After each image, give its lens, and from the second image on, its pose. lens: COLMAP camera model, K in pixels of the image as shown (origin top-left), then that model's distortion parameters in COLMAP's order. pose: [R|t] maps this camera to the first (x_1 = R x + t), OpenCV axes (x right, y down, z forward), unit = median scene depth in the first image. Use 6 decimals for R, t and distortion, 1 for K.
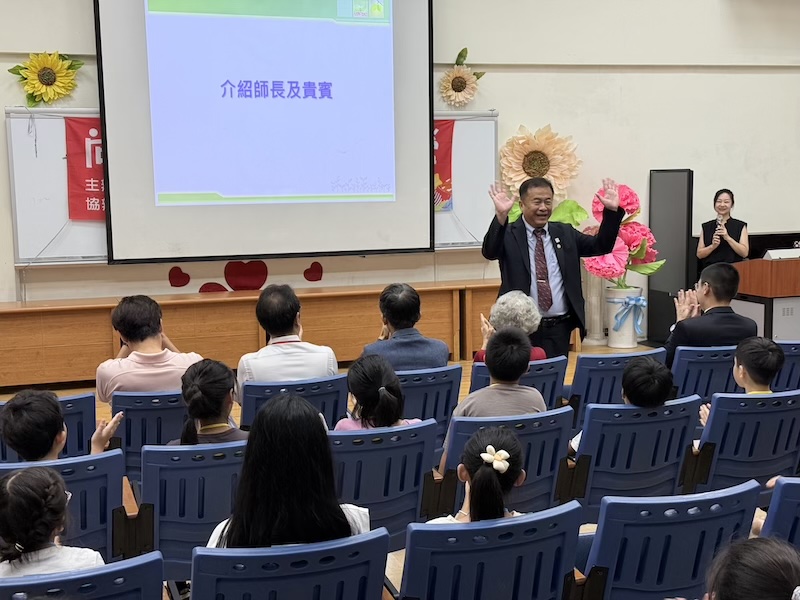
lens RADIAL K [[1109.6, 0, 394.4], [0, 1109.6, 307.4], [0, 0, 1]] dist [0.132134, 0.000000]
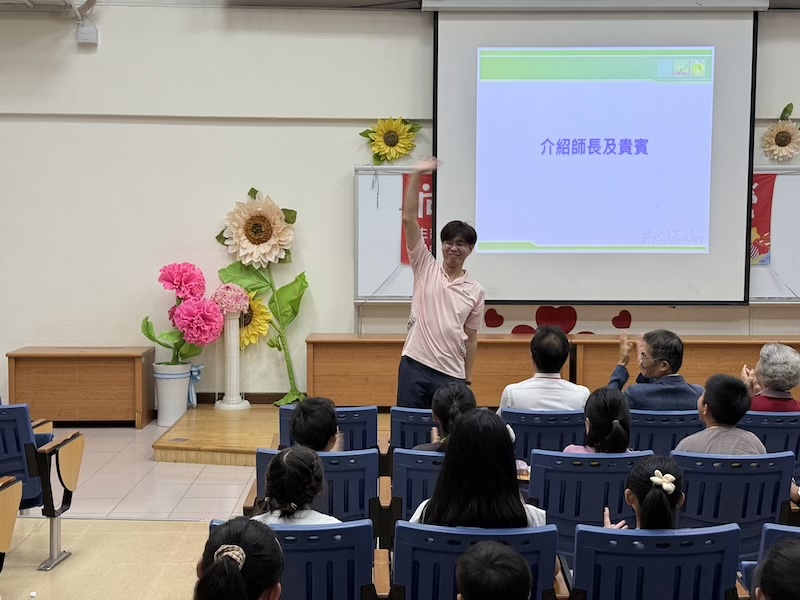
lens RADIAL K [[1109.6, 0, 397.8], [0, 1109.6, 296.1], [0, 0, 1]] dist [0.132134, 0.000000]
pose [[0.949673, 0.040565, -0.310606, 0.054157], [-0.056893, 0.997424, -0.043686, 0.003760], [0.308034, 0.059158, 0.949534, -0.058482]]
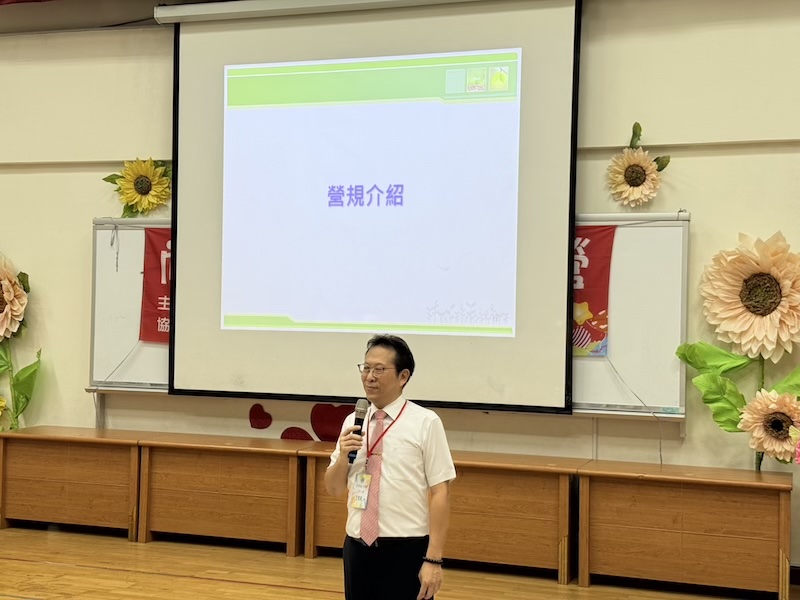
lens RADIAL K [[1109.6, 0, 397.8], [0, 1109.6, 310.9], [0, 0, 1]] dist [0.132134, 0.000000]
pose [[0.783545, 0.031925, -0.620514, 0.405476], [-0.106982, 0.990696, -0.084119, -0.047566], [0.612056, 0.132295, 0.779670, 0.417951]]
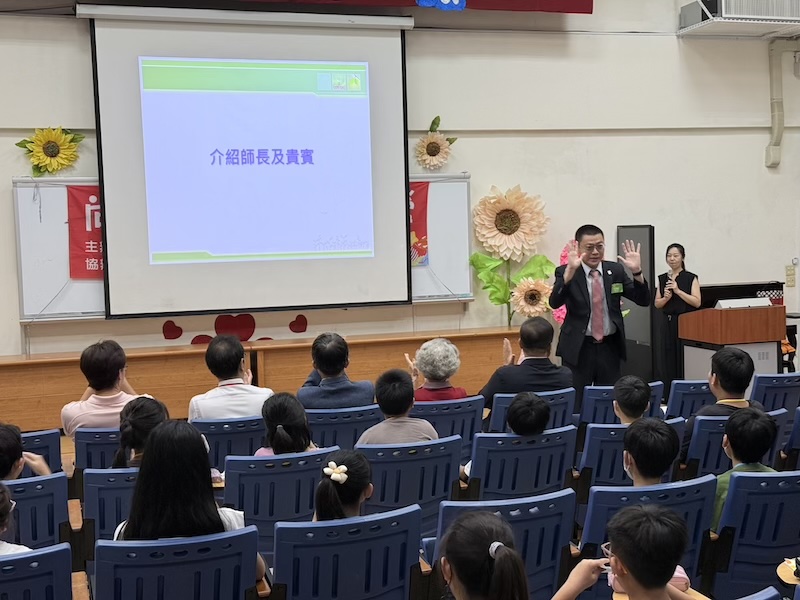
lens RADIAL K [[1109.6, 0, 393.8], [0, 1109.6, 303.3], [0, 0, 1]] dist [0.132134, 0.000000]
pose [[0.999590, -0.010159, -0.026761, 0.050984], [0.008787, 0.998665, -0.050893, 0.003636], [0.027242, 0.050637, 0.998346, -0.073023]]
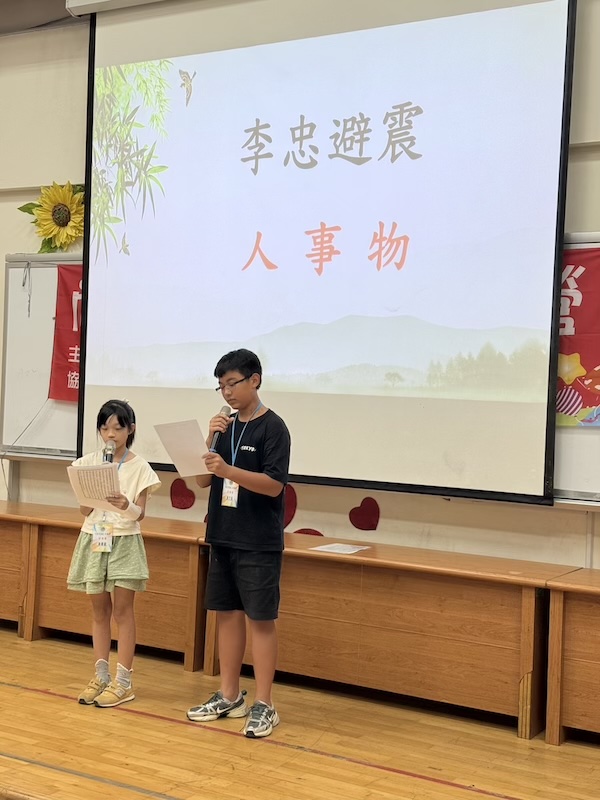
lens RADIAL K [[1109.6, 0, 294.4], [0, 1109.6, 403.3], [0, 0, 1]] dist [0.132134, 0.000000]
pose [[0.650675, 0.049665, -0.757730, 0.368803], [-0.141486, 0.988314, -0.056718, -0.054504], [0.746058, 0.144114, 0.650098, 0.617724]]
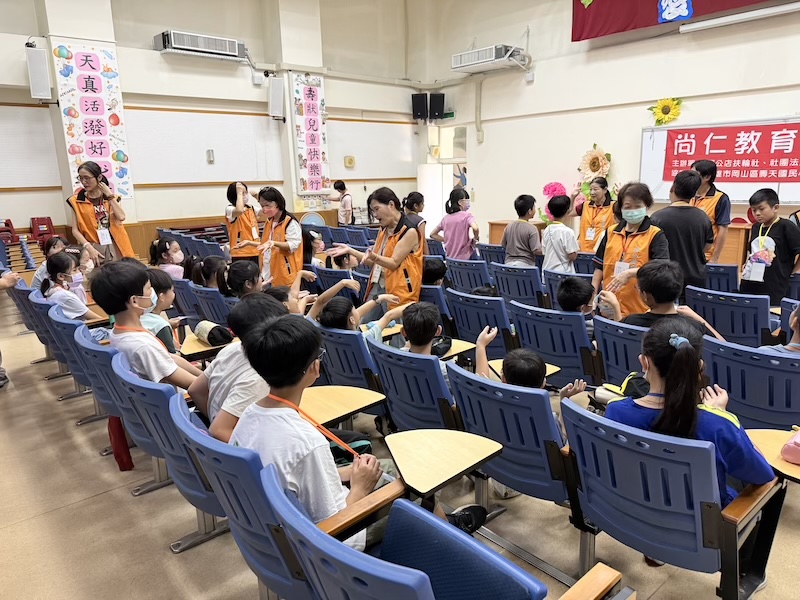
lens RADIAL K [[562.4, 0, 404.3], [0, 562.4, 304.6], [0, 0, 1]] dist [0.000756, -0.020426]
pose [[0.380817, 0.211780, -0.900071, 0.489656], [-0.089740, 0.977287, 0.191980, -0.010800], [0.920285, 0.007663, 0.391172, 0.157147]]
